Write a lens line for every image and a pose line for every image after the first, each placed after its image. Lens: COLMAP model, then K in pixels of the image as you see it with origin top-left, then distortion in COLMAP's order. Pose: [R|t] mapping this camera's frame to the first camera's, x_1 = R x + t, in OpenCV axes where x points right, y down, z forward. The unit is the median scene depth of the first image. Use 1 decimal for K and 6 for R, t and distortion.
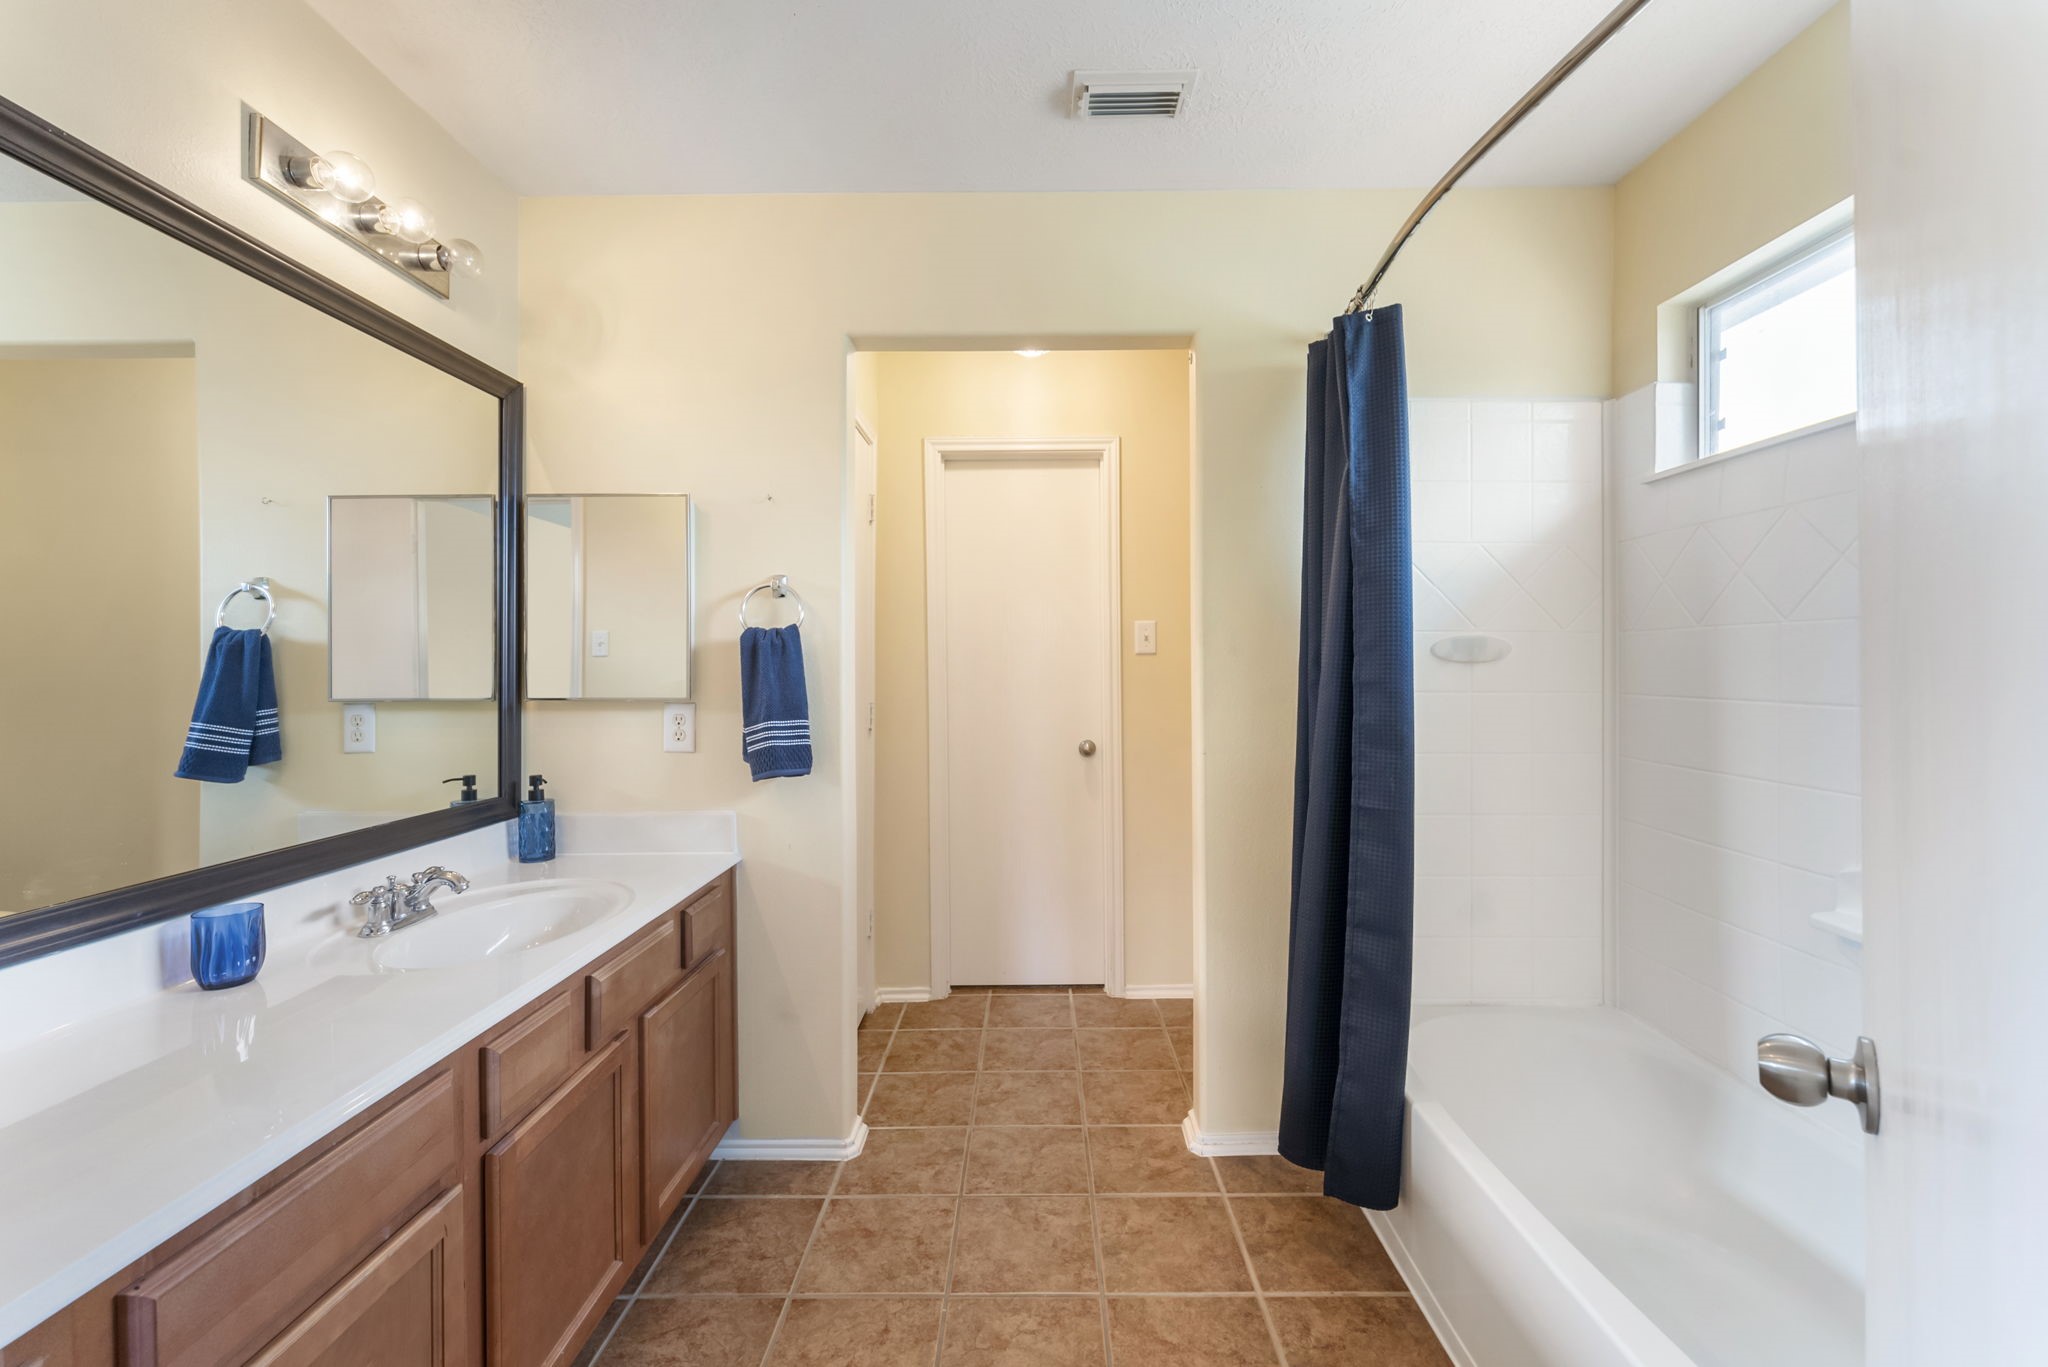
lens RADIAL K [[831.5, 0, 1024.4], [0, 831.5, 678.0], [0, 0, 1]] dist [0.001677, 0.000368]
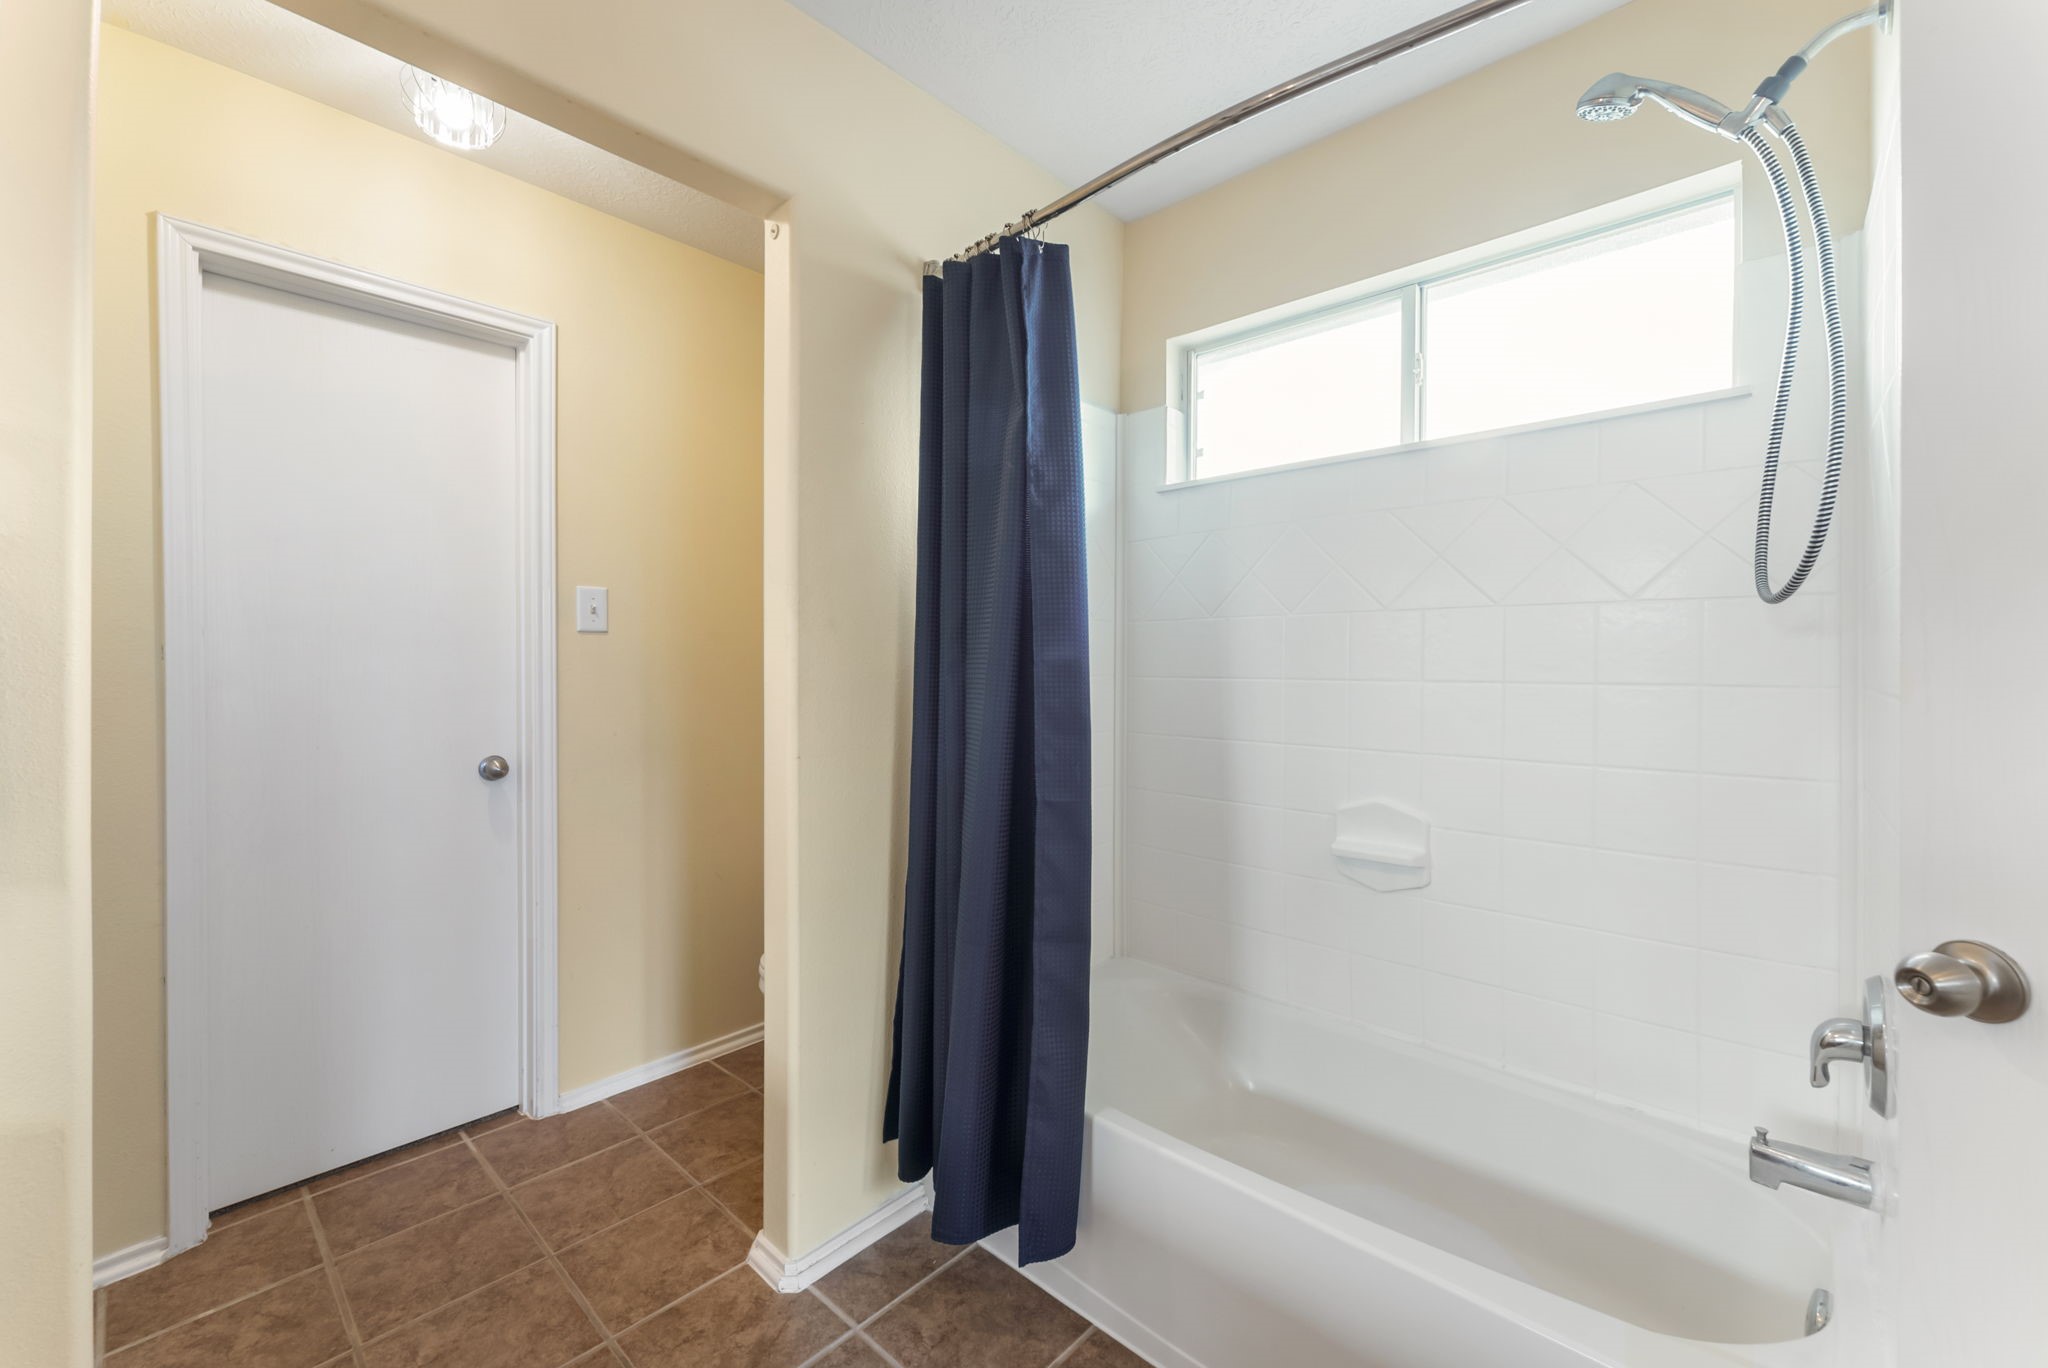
lens RADIAL K [[831.5, 0, 1026.7], [0, 831.5, 675.9], [0, 0, 1]] dist [0.001677, 0.000368]
pose [[0.675657, -0.002049, 0.737213, -0.200608], [0.004093, 0.999991, -0.000972, 0.017591], [-0.737205, 0.003674, 0.675659, 0.331561]]
